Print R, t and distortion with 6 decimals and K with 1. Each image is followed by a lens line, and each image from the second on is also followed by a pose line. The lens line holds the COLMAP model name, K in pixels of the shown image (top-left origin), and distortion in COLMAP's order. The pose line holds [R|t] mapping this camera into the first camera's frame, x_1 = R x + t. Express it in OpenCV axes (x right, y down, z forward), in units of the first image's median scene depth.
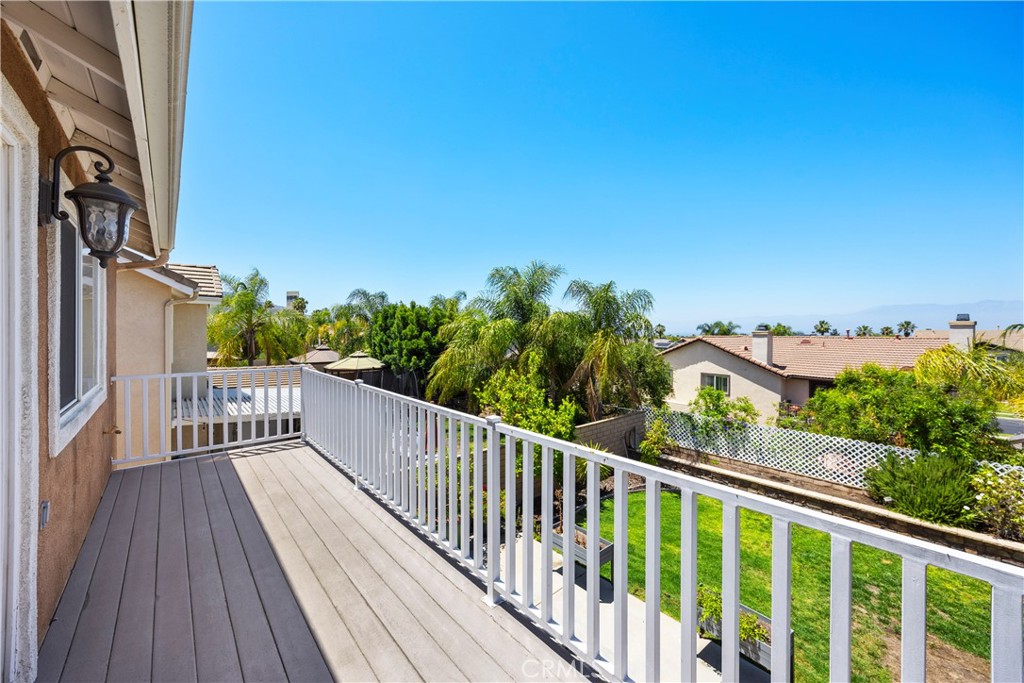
lens RADIAL K [[394.5, 0, 512.0], [0, 394.5, 341.5], [0, 0, 1]] dist [-0.000125, -0.000003]
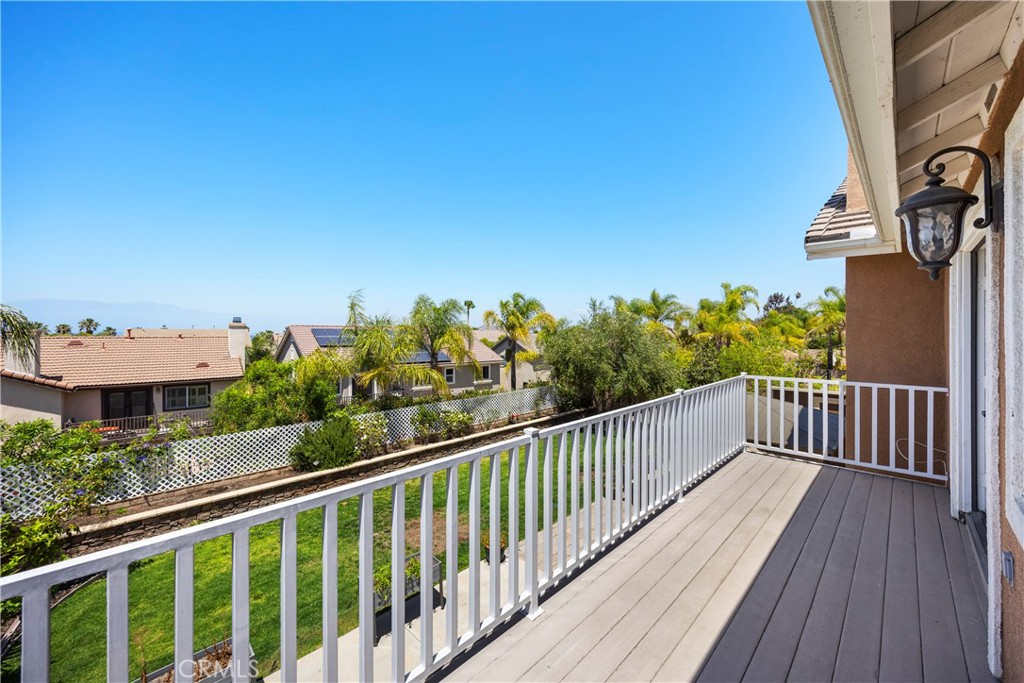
lens RADIAL K [[408.8, 0, 513.9], [0, 408.8, 333.9], [0, 0, 1]] dist [0.008266, 0.000059]
pose [[-0.098307, -0.006098, 0.995137, -0.364376], [0.018570, 0.999796, 0.007961, -0.017234], [-0.994983, 0.019262, -0.098173, 0.395436]]
